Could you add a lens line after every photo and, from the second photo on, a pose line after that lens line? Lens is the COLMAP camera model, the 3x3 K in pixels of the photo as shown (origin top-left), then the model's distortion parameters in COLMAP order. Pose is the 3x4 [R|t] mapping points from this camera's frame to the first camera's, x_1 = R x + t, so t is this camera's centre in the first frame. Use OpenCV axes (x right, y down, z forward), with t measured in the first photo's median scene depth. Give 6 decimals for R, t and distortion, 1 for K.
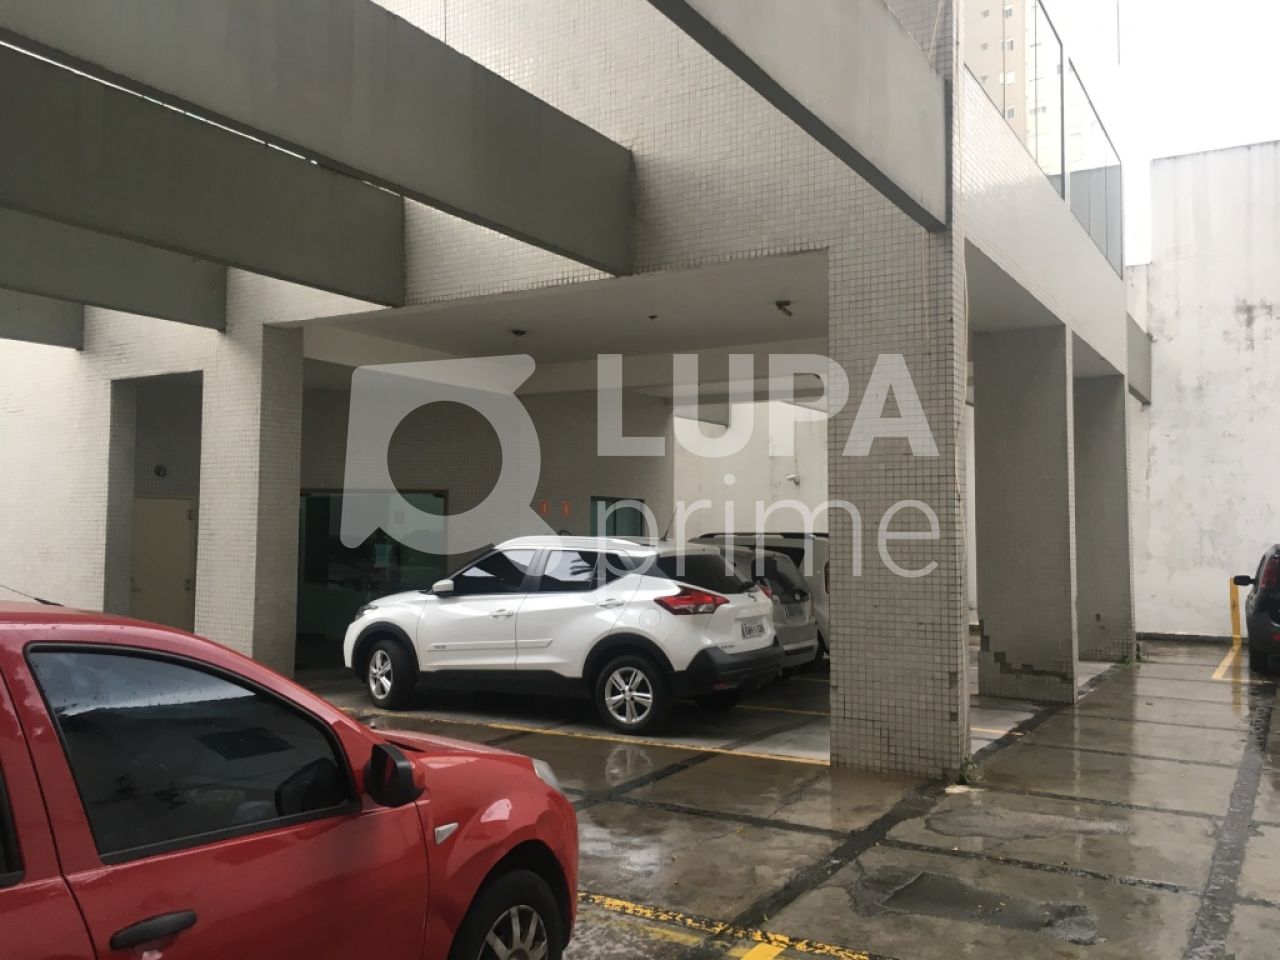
lens RADIAL K [[1096.4, 0, 636.8], [0, 1096.4, 472.8], [0, 0, 1]] dist [0.082139, -0.100464]
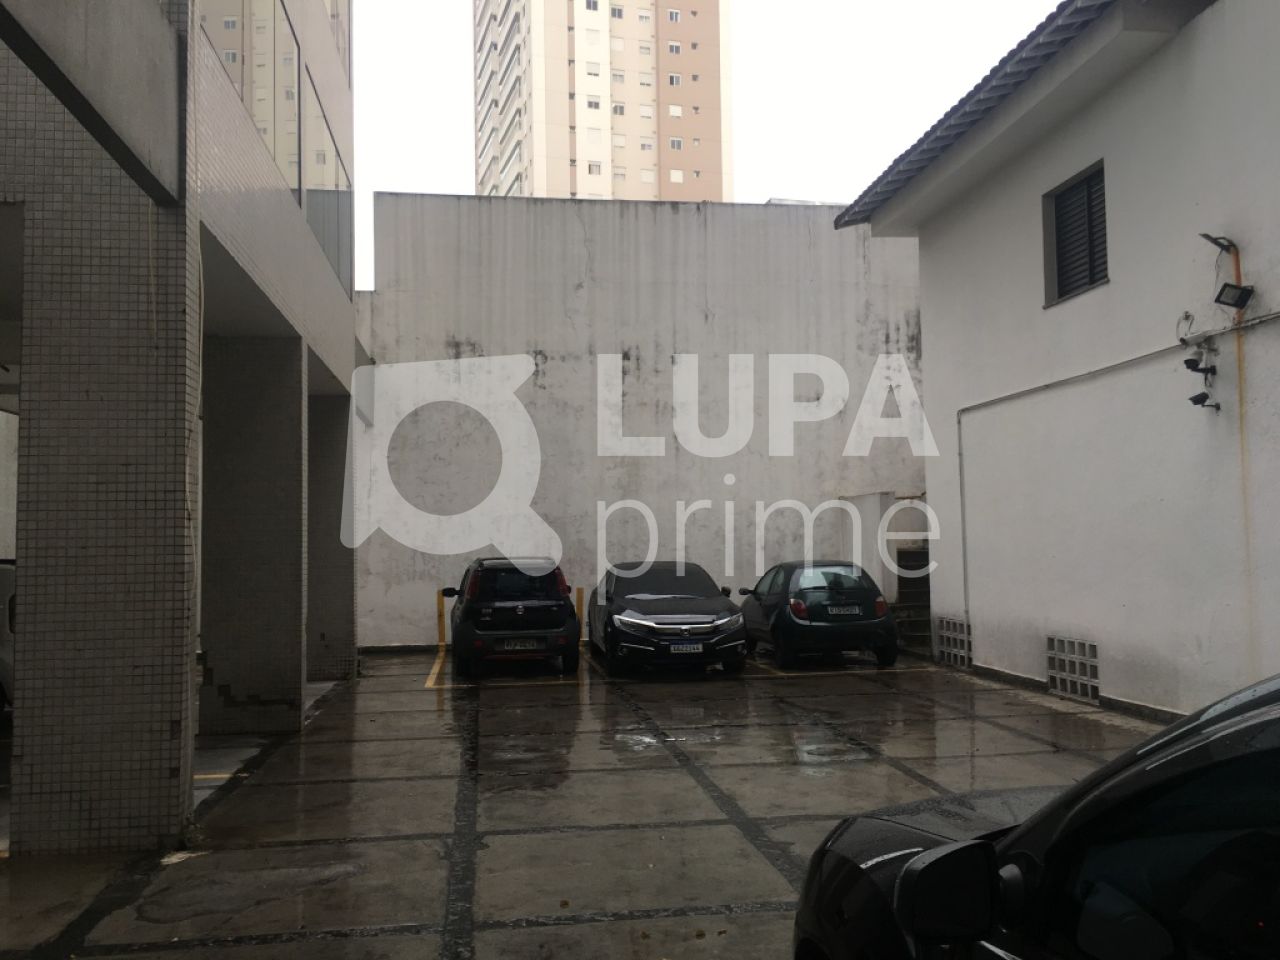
lens RADIAL K [[1096.4, 0, 635.4], [0, 1096.4, 473.9], [0, 0, 1]] dist [0.082139, -0.100464]
pose [[0.778380, 0.024594, 0.627312, 0.017824], [-0.014664, 0.999672, -0.020997, 0.002138], [-0.627623, 0.007145, 0.778485, 0.100291]]
